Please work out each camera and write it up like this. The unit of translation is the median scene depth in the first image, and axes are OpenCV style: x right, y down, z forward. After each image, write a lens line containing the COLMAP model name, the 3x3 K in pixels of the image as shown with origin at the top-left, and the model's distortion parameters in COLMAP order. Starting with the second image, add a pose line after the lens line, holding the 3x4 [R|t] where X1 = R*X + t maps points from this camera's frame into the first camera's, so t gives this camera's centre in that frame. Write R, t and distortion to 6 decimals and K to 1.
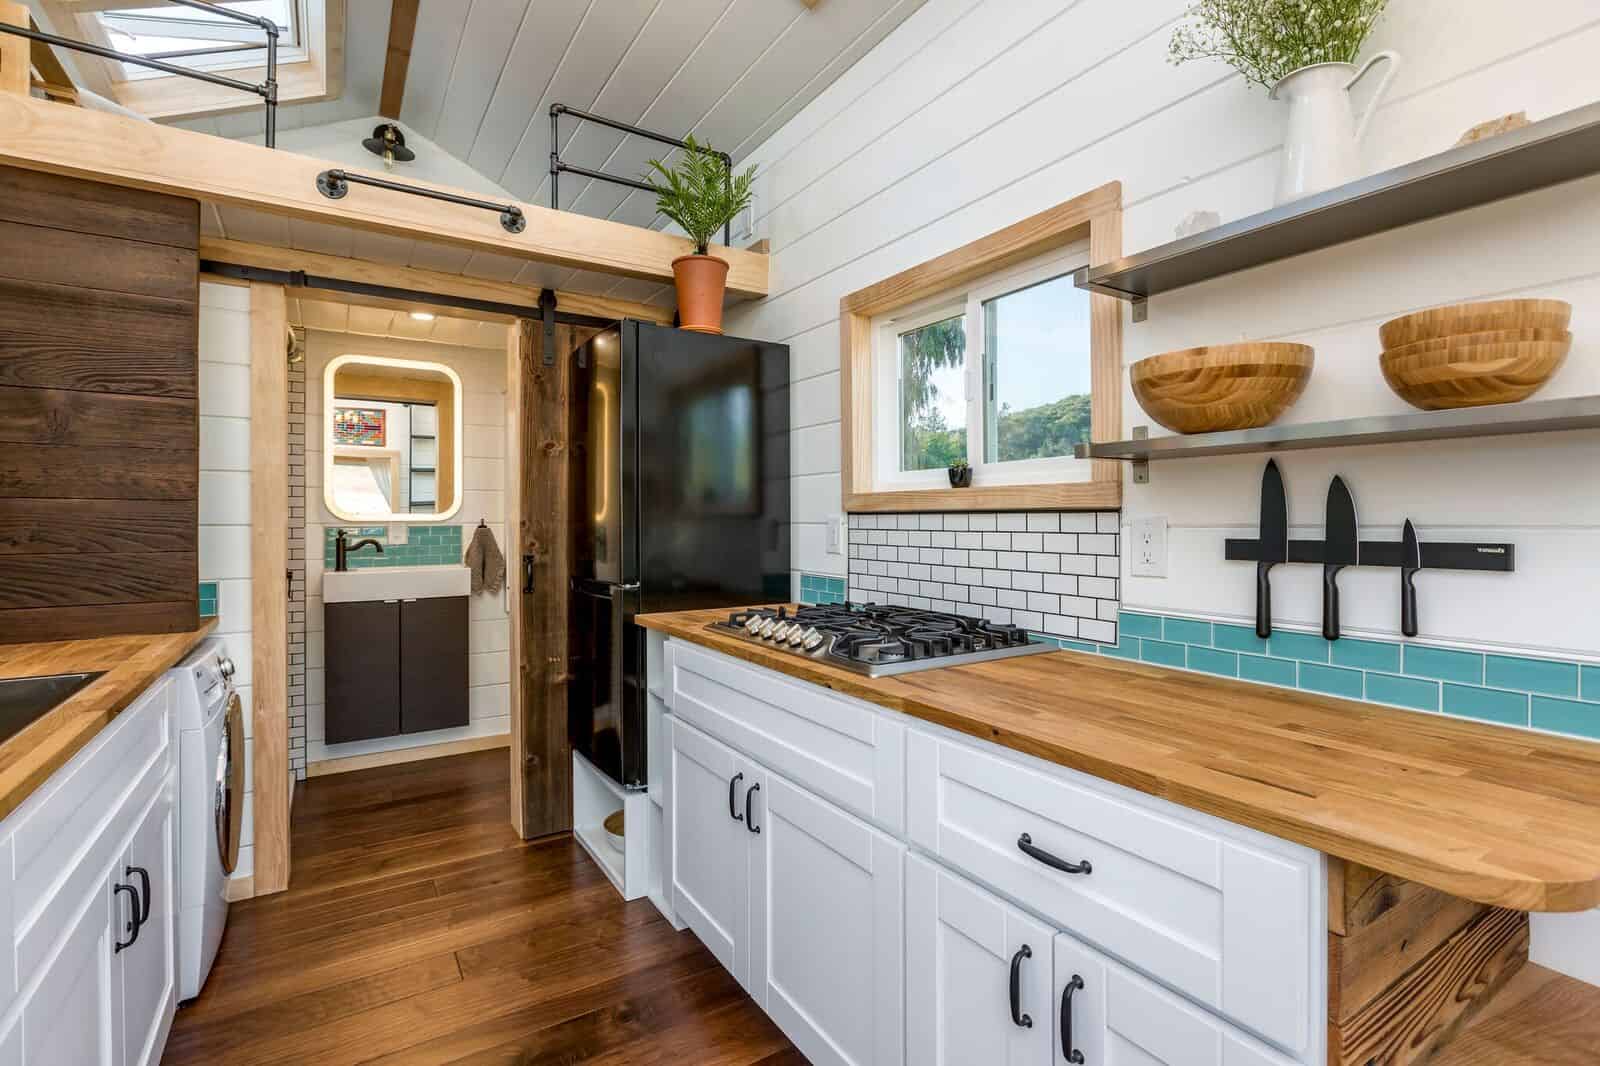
lens RADIAL K [[746.9, 0, 795.6], [0, 746.9, 518.7], [0, 0, 1]] dist [-0.003247, 0.000059]
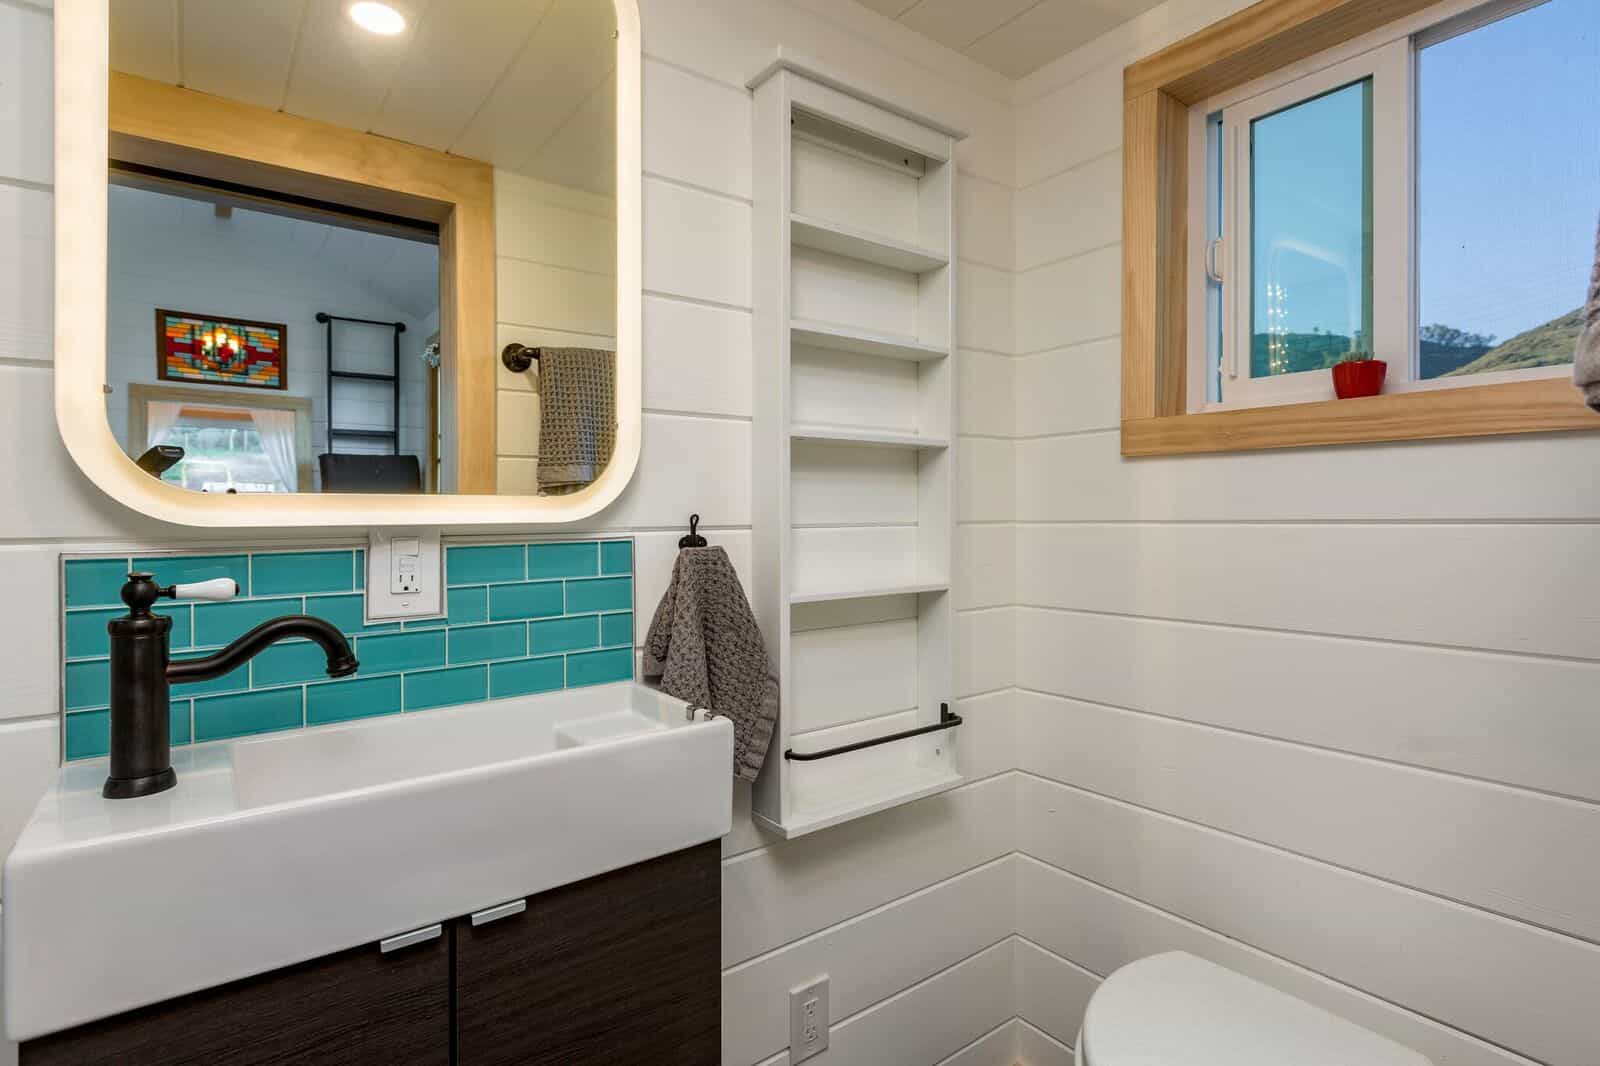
lens RADIAL K [[787.5, 0, 799.0], [0, 787.5, 519.8], [0, 0, 1]] dist [-0.001964, 0.000276]
pose [[0.996610, -0.001563, 0.082257, -0.550803], [0.000985, 0.999975, 0.007070, -0.000120], [-0.082266, -0.006965, 0.996586, 0.946191]]
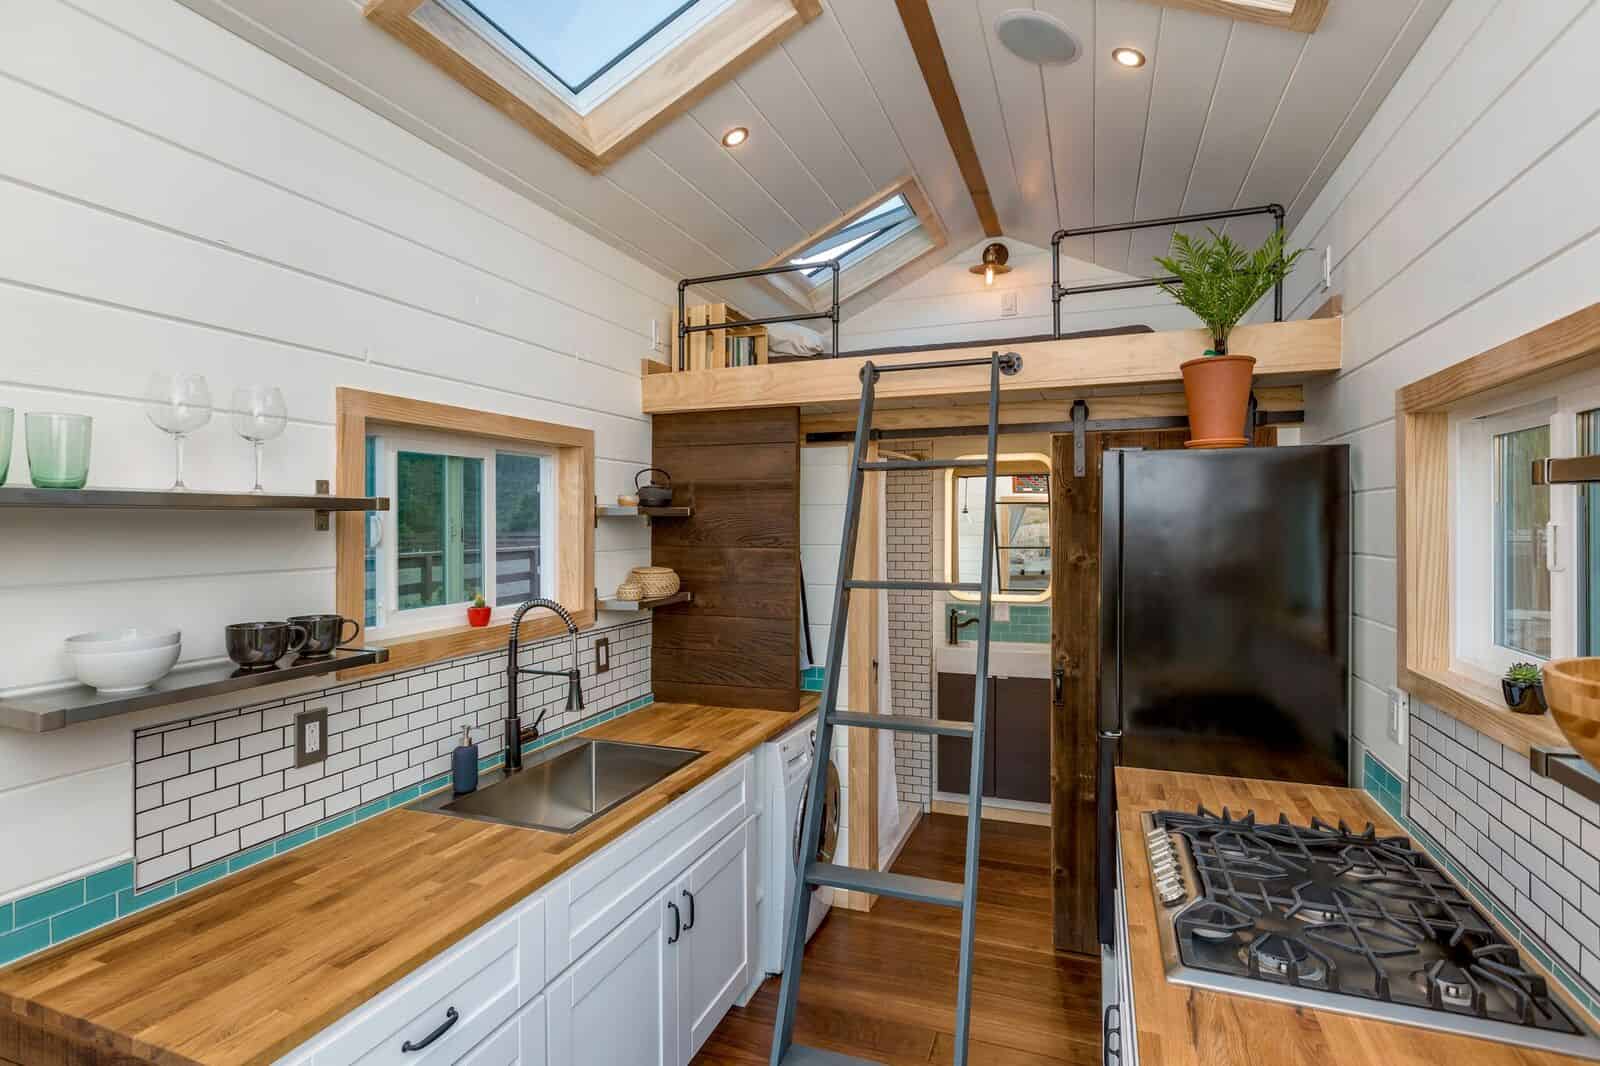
lens RADIAL K [[787.5, 0, 799.0], [0, 787.5, 519.8], [0, 0, 1]] dist [-0.001964, 0.000276]
pose [[0.601871, -0.002262, -0.798590, 0.280722], [0.004076, 0.999992, 0.000240, -0.152311], [0.798583, -0.003399, 0.601875, 0.075315]]
